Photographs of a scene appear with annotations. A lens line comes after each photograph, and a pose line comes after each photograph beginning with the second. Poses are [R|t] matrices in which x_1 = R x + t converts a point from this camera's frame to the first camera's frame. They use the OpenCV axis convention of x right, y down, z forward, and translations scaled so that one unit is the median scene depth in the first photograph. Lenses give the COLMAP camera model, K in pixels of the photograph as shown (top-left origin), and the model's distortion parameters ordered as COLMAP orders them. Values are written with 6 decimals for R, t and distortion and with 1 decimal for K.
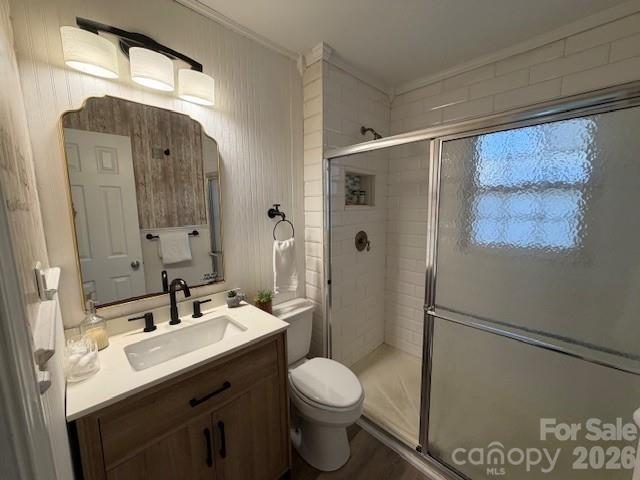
lens RADIAL K [[252.5, 0, 319.8], [0, 252.5, 242.1], [0, 0, 1]] dist [-0.001499, 0.000076]
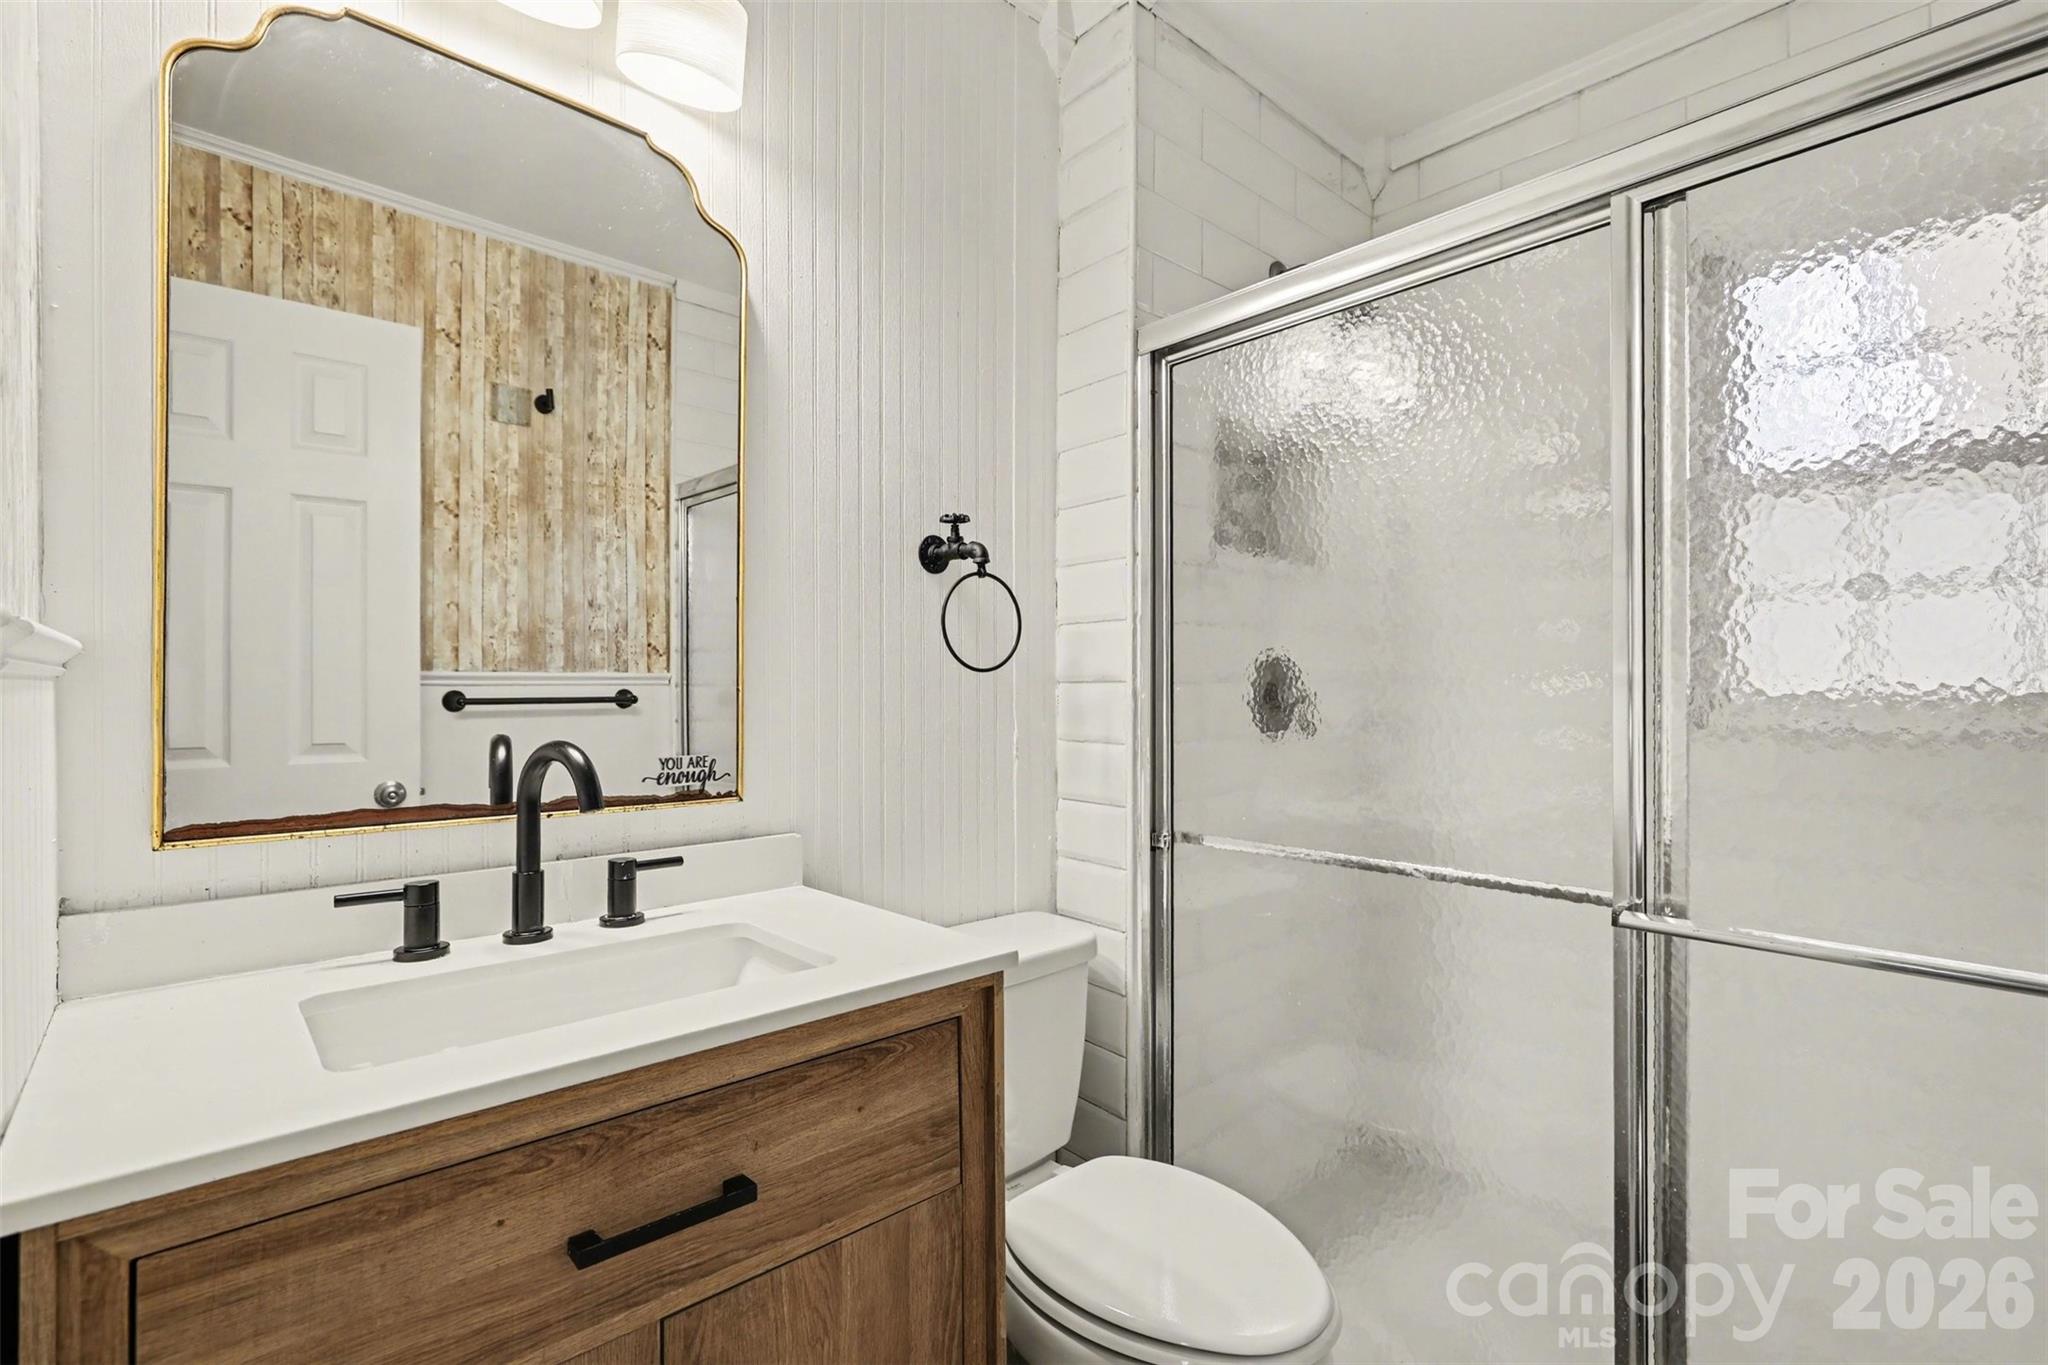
lens RADIAL K [[926.1, 0, 1034.3], [0, 926.1, 694.9], [0, 0, 1]] dist [0.000327, -0.000301]
pose [[0.999342, 0.008530, -0.035261, -0.055497], [-0.013158, 0.991004, -0.133188, 0.152484], [0.033808, 0.133564, 0.990463, 0.098616]]
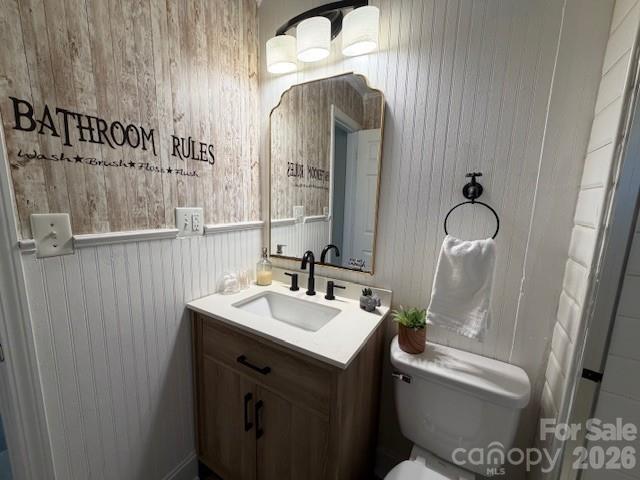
lens RADIAL K [[252.5, 0, 319.8], [0, 252.5, 242.1], [0, 0, 1]] dist [-0.001499, 0.000076]
pose [[0.261749, 0.169223, -0.950185, 0.283809], [-0.167248, 0.977567, 0.128027, -0.016747], [0.950534, 0.125406, 0.284180, 0.540412]]
